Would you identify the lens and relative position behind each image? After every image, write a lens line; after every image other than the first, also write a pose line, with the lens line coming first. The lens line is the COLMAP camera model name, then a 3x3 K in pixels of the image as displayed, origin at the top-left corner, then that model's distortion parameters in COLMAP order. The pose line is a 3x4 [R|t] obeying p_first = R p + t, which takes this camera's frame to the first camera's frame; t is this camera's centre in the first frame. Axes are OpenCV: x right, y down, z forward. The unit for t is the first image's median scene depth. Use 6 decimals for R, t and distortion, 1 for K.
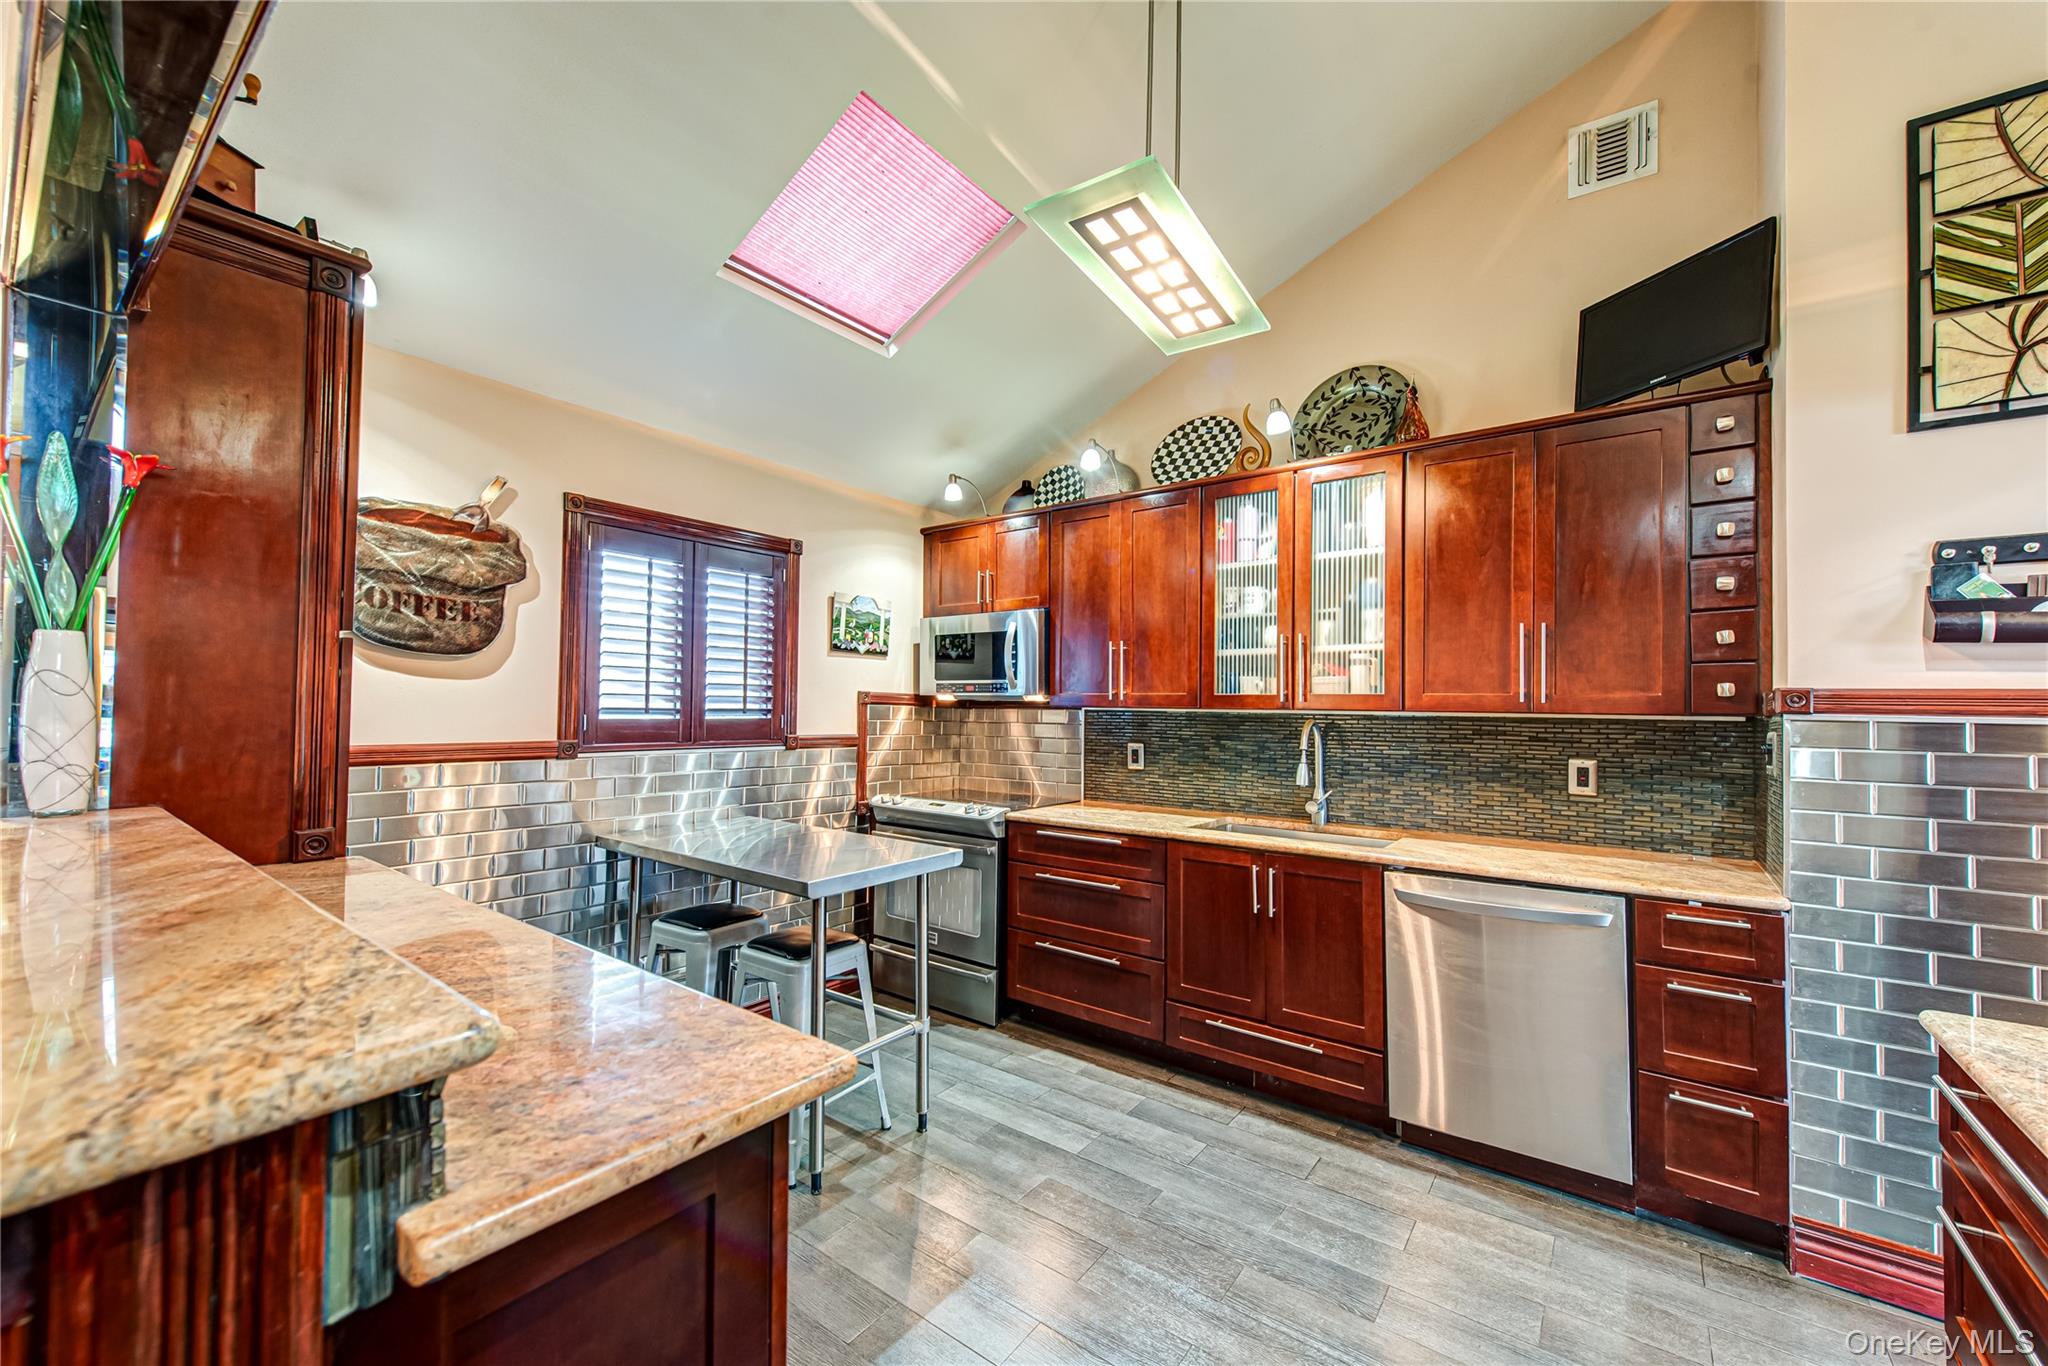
lens RADIAL K [[793.5, 0, 1033.9], [0, 793.5, 690.4], [0, 0, 1]] dist [0.008595, -0.001589]
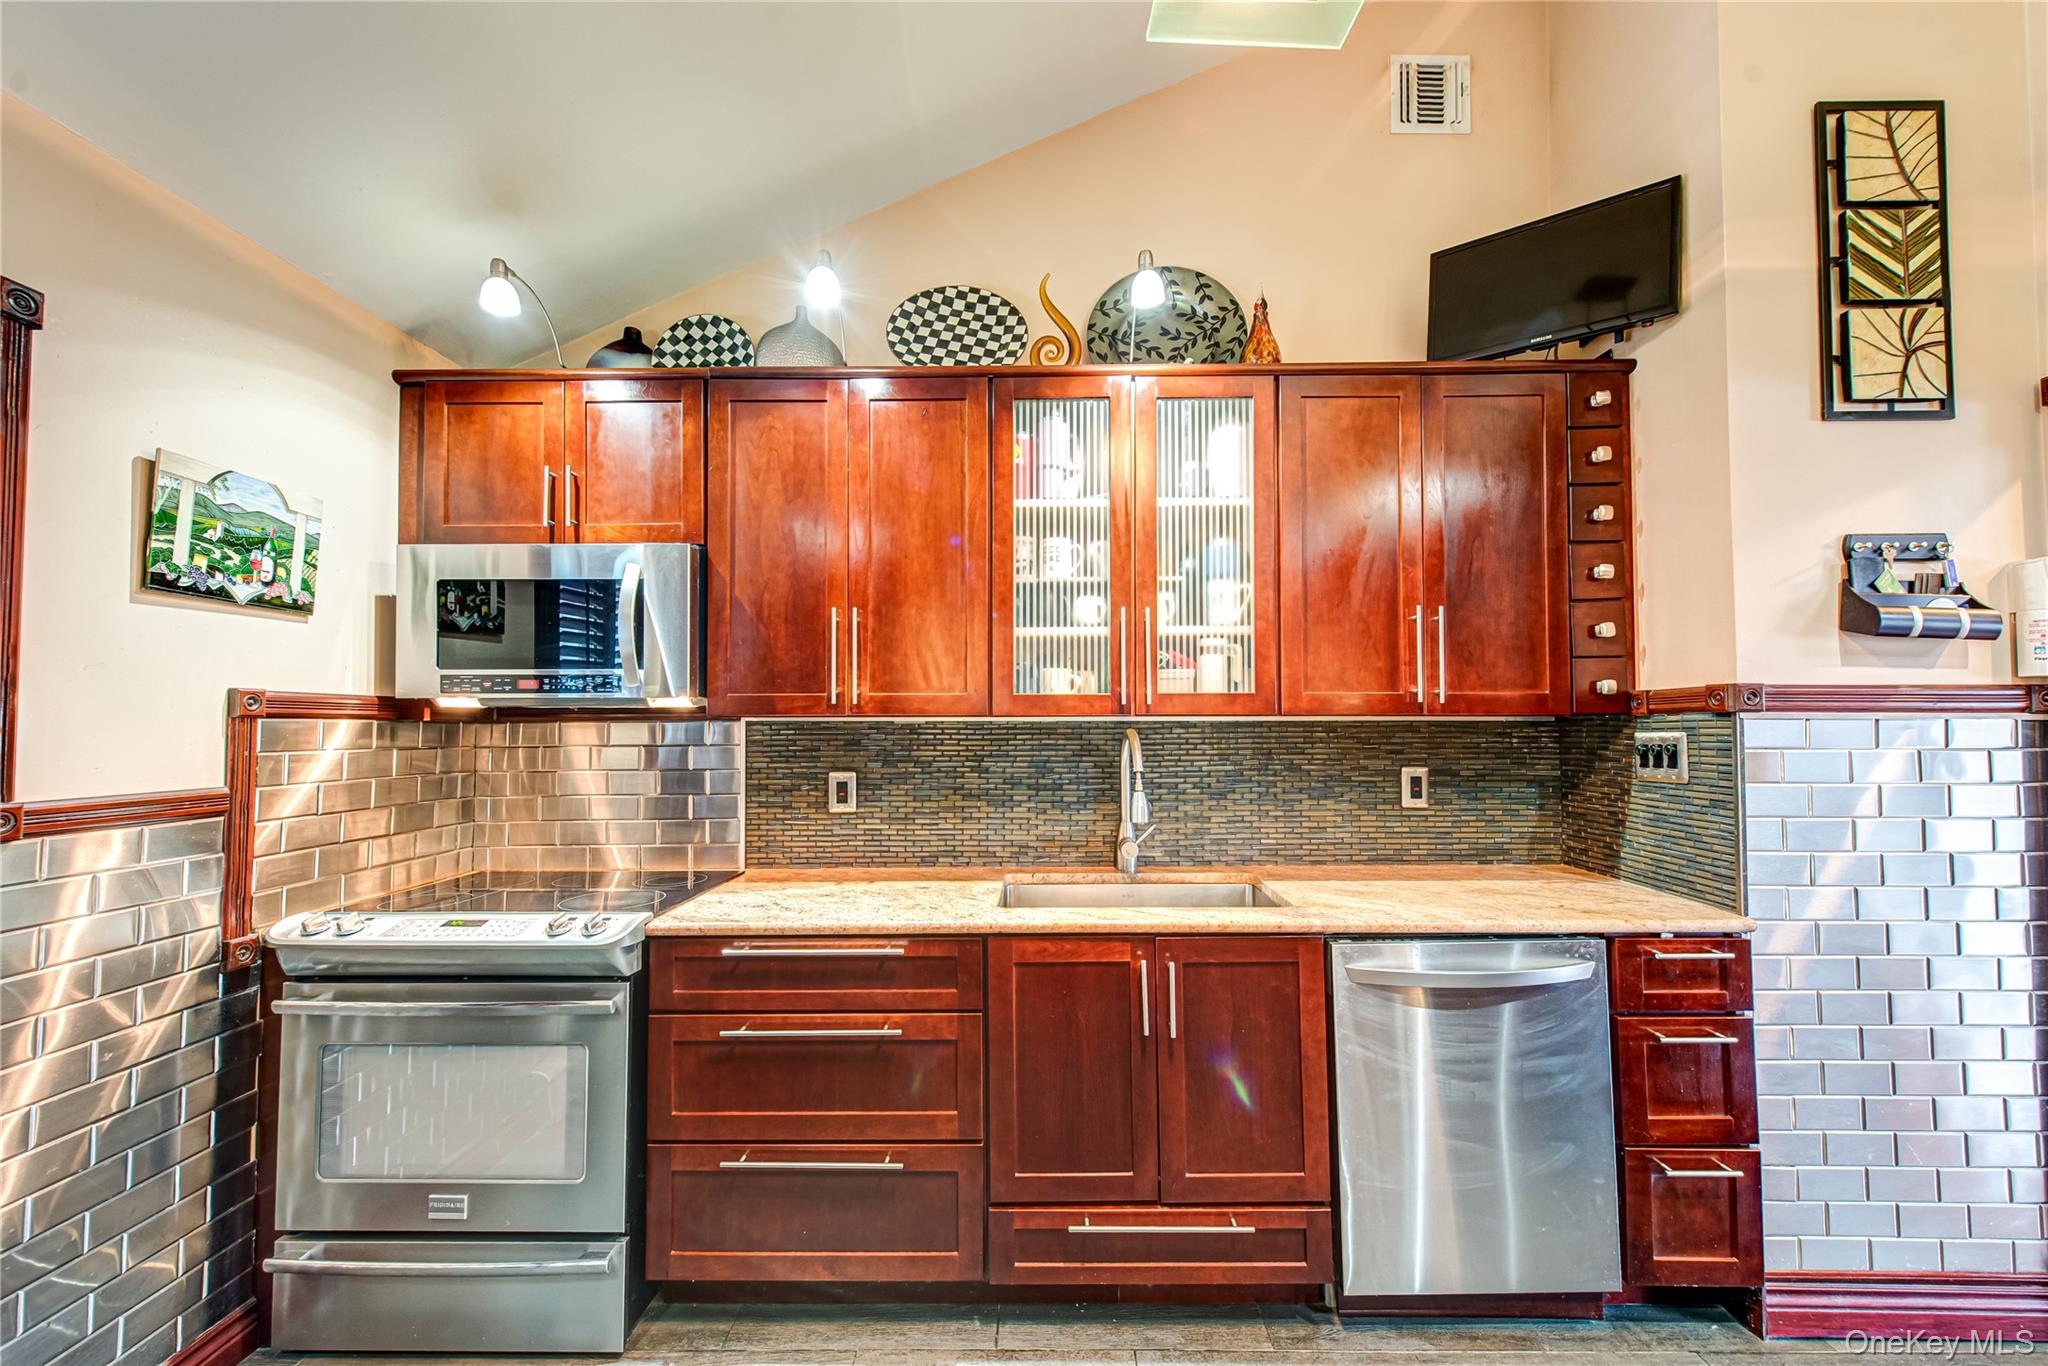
lens RADIAL K [[793.5, 0, 1029.0], [0, 793.5, 689.6], [0, 0, 1]] dist [0.008595, -0.001589]
pose [[0.808071, 0.004849, 0.589065, -0.156218], [0.000850, 0.999955, -0.009397, 0.007525], [-0.589084, 0.008094, 0.808031, 0.481070]]
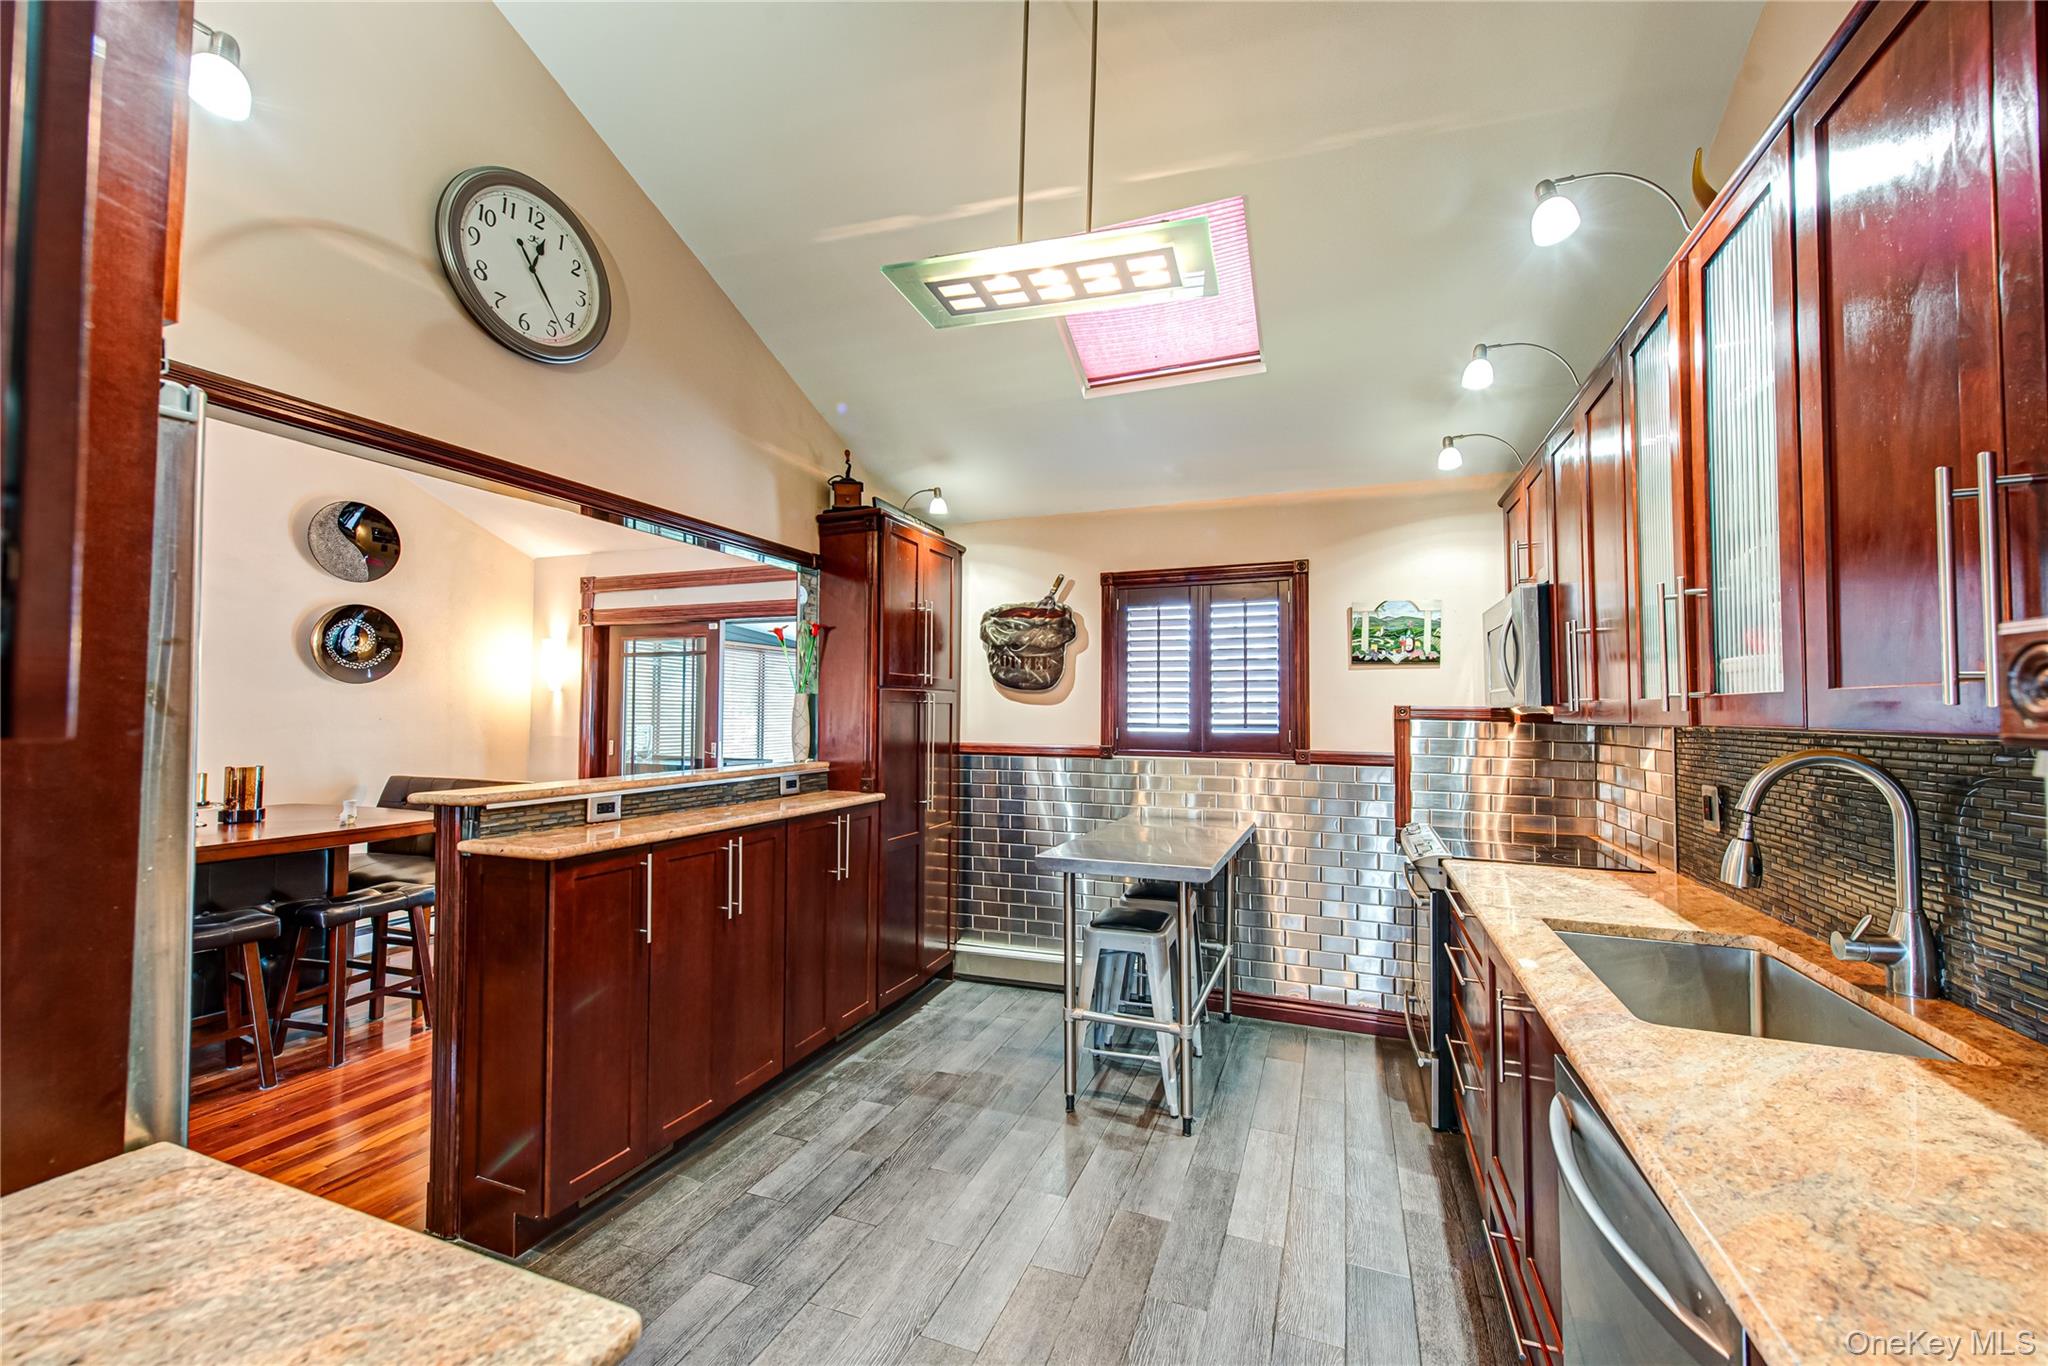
lens RADIAL K [[793.5, 0, 1032.5], [0, 793.5, 689.3], [0, 0, 1]] dist [0.008595, -0.001589]
pose [[0.264411, -0.041540, -0.963515, 0.687470], [0.019282, 0.999100, -0.037782, 0.011313], [0.964217, -0.008588, 0.264974, 0.453898]]
